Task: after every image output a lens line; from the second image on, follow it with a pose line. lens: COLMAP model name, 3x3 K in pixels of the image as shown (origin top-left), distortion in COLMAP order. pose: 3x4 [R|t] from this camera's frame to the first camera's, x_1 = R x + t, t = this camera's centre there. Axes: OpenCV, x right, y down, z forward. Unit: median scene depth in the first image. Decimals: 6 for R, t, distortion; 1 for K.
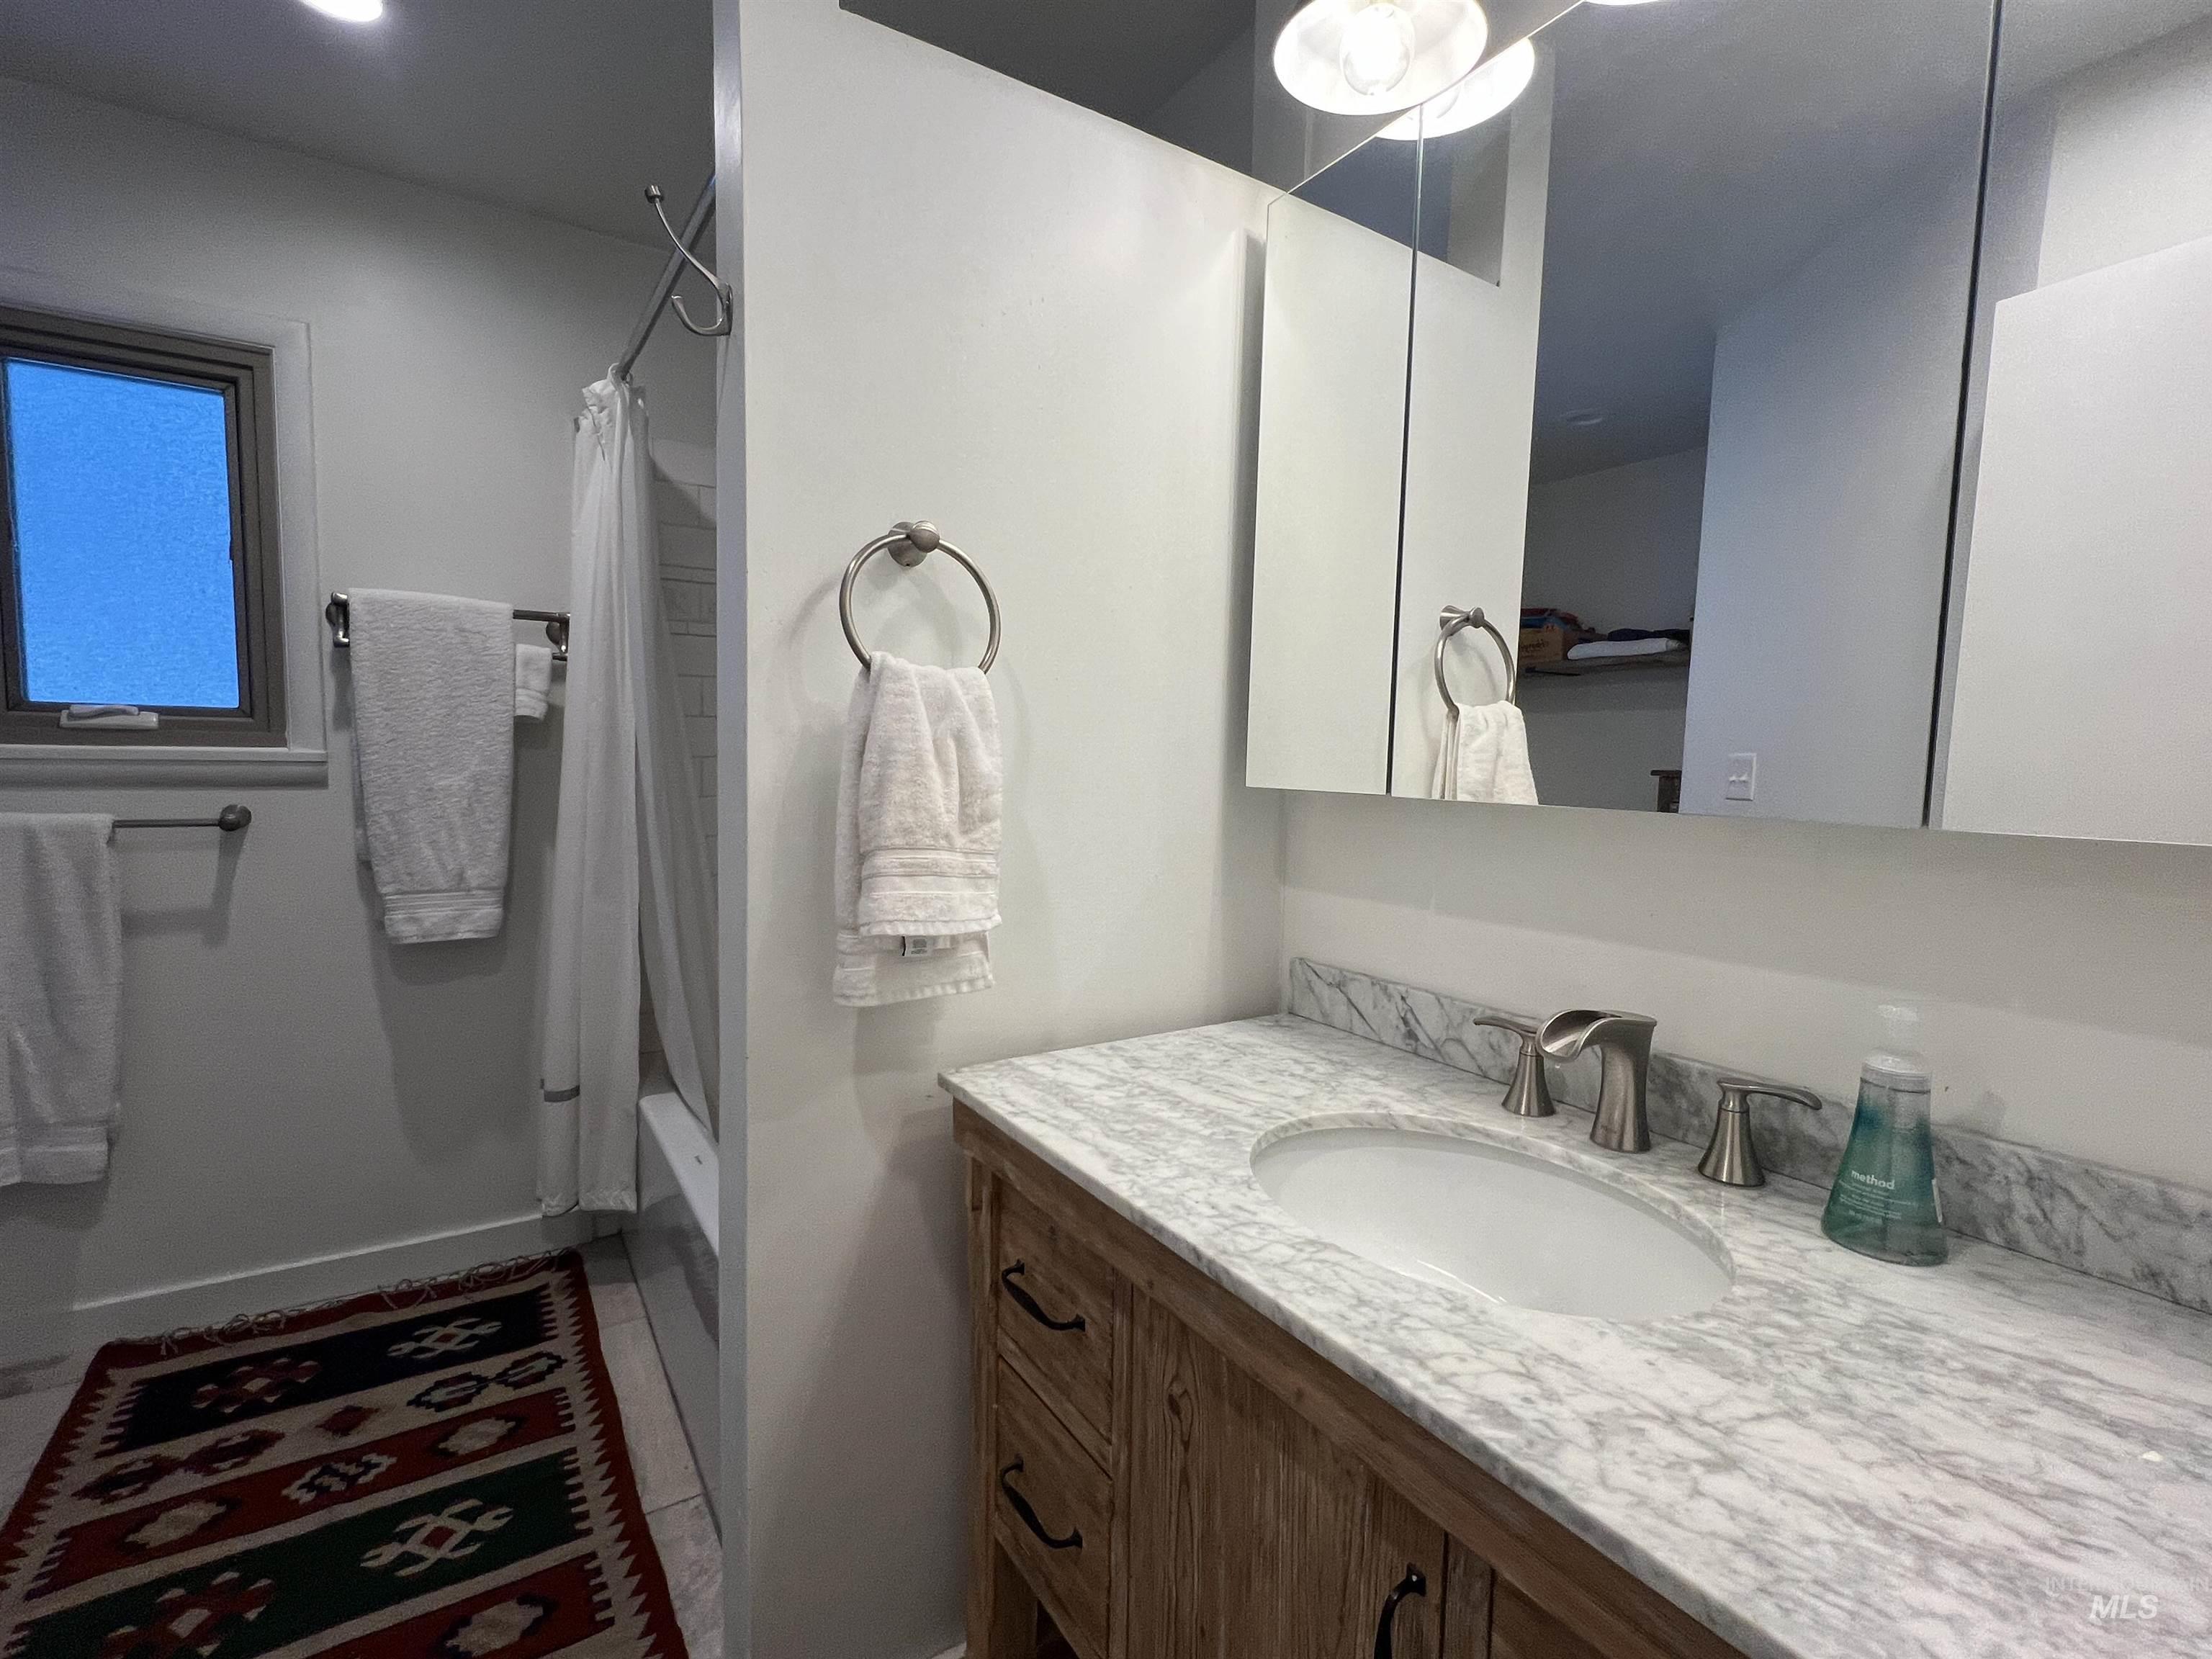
lens RADIAL K [[1020.1, 0, 1099.0], [0, 1020.1, 835.0], [0, 0, 1]] dist [-0.002776, 0.002238]
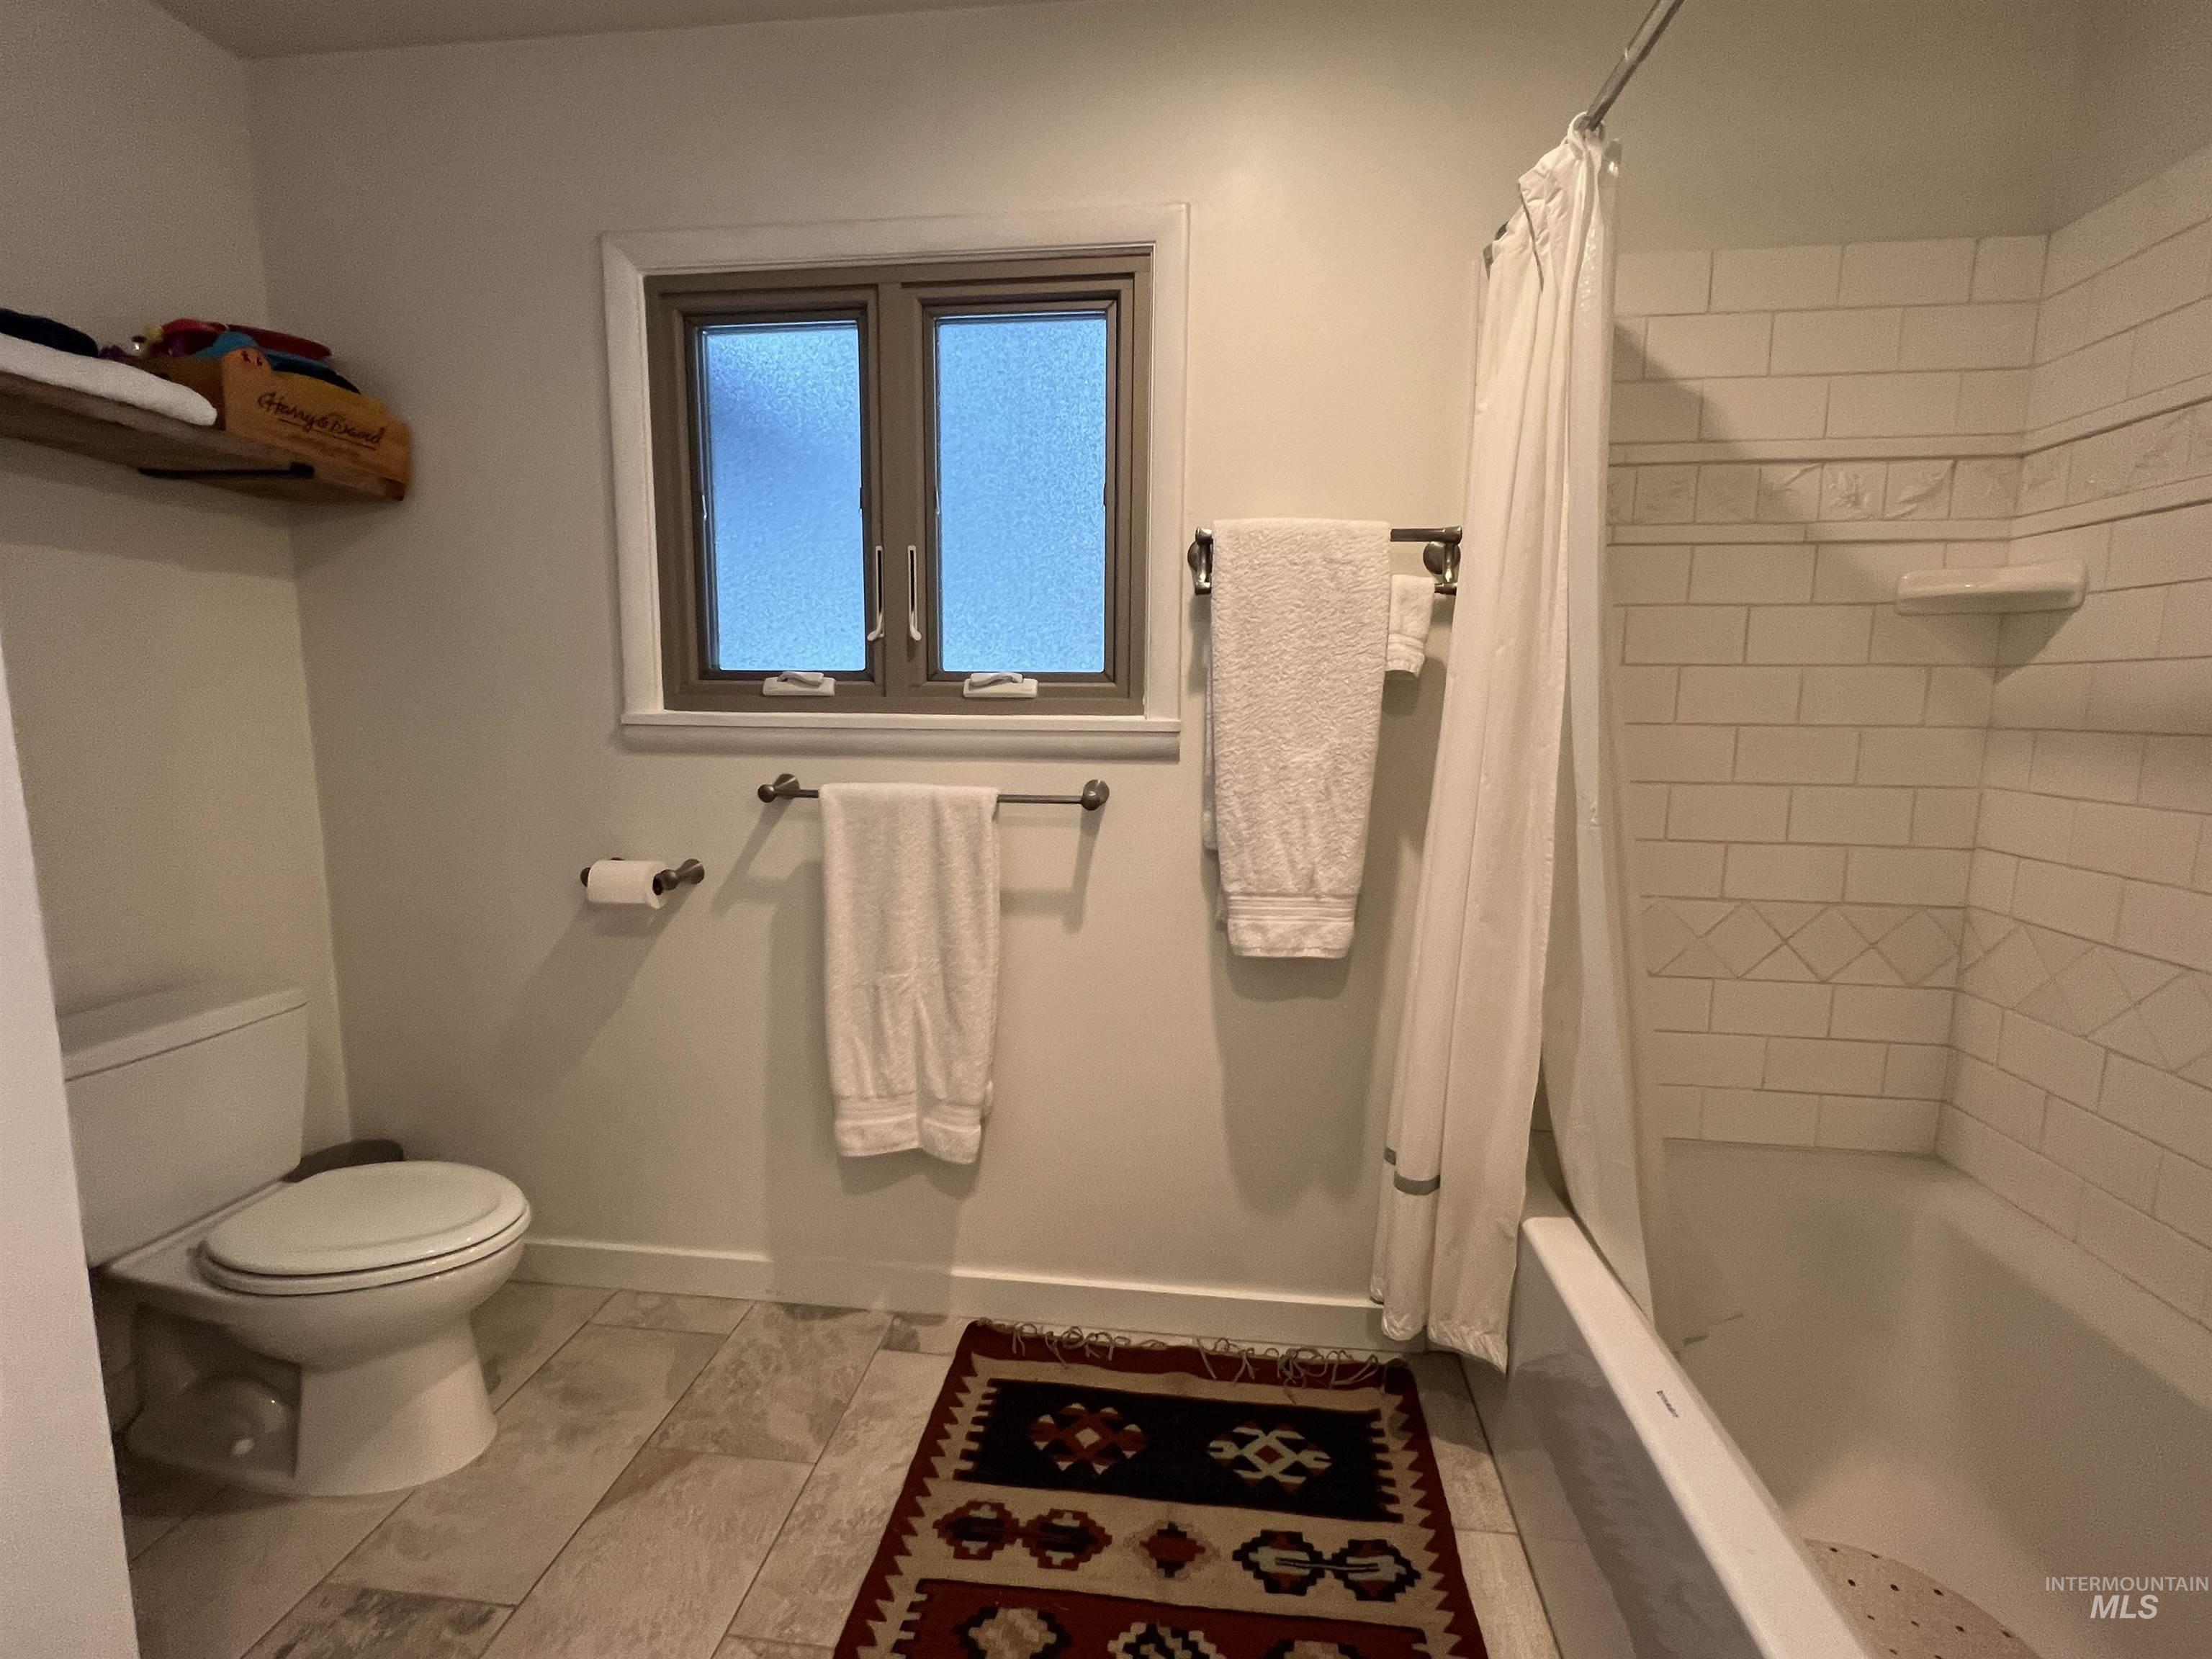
lens RADIAL K [[1020.1, 0, 1102.5], [0, 1020.1, 833.8], [0, 0, 1]] dist [-0.002776, 0.002238]
pose [[0.773471, 0.066841, -0.630297, -0.269884], [-0.043748, 0.997682, 0.052115, -0.029266], [0.632320, -0.012735, 0.774603, 0.302944]]
